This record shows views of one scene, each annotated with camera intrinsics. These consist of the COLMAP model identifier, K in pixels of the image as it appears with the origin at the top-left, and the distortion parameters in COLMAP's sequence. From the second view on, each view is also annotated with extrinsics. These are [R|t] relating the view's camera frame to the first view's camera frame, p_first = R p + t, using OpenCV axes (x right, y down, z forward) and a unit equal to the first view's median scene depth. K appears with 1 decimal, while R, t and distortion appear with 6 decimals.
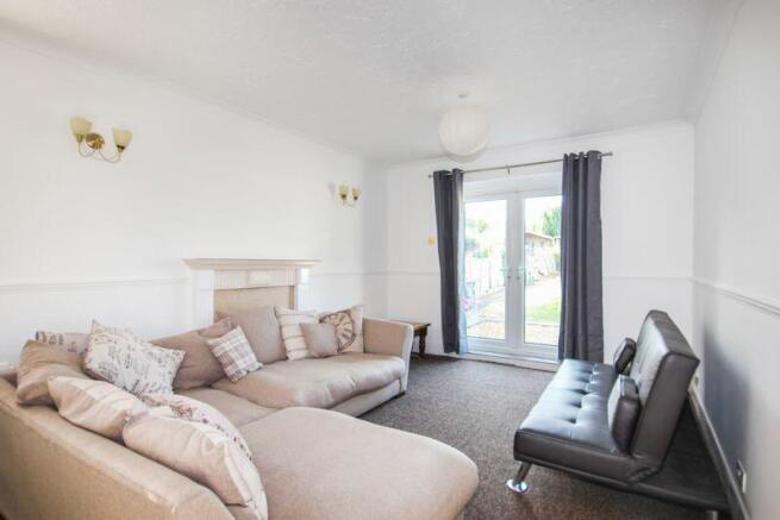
lens RADIAL K [[391.6, 0, 390.6], [0, 391.6, 261.4], [0, 0, 1]] dist [-0.001663, 0.000609]
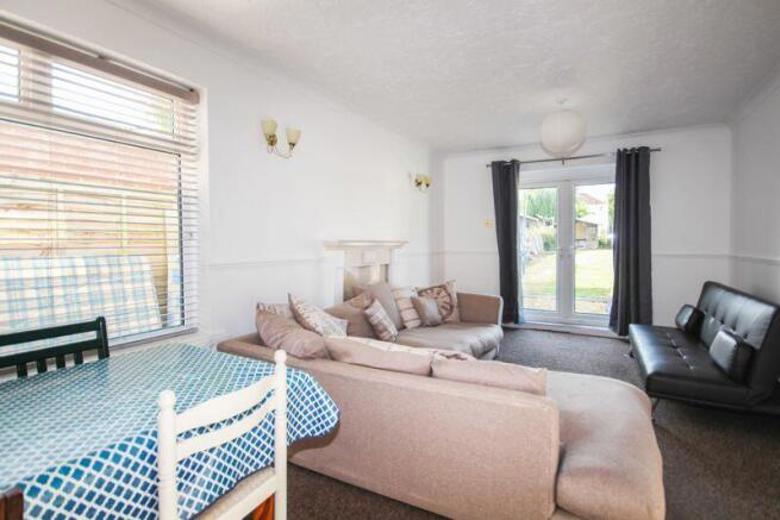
lens RADIAL K [[391.6, 0, 385.8], [0, 391.6, 242.1], [0, 0, 1]] dist [-0.001663, 0.000609]
pose [[0.997745, -0.005856, 0.066867, -0.330694], [0.005930, 0.999982, -0.000906, -0.000637], [-0.066860, 0.001301, 0.997762, -0.116630]]
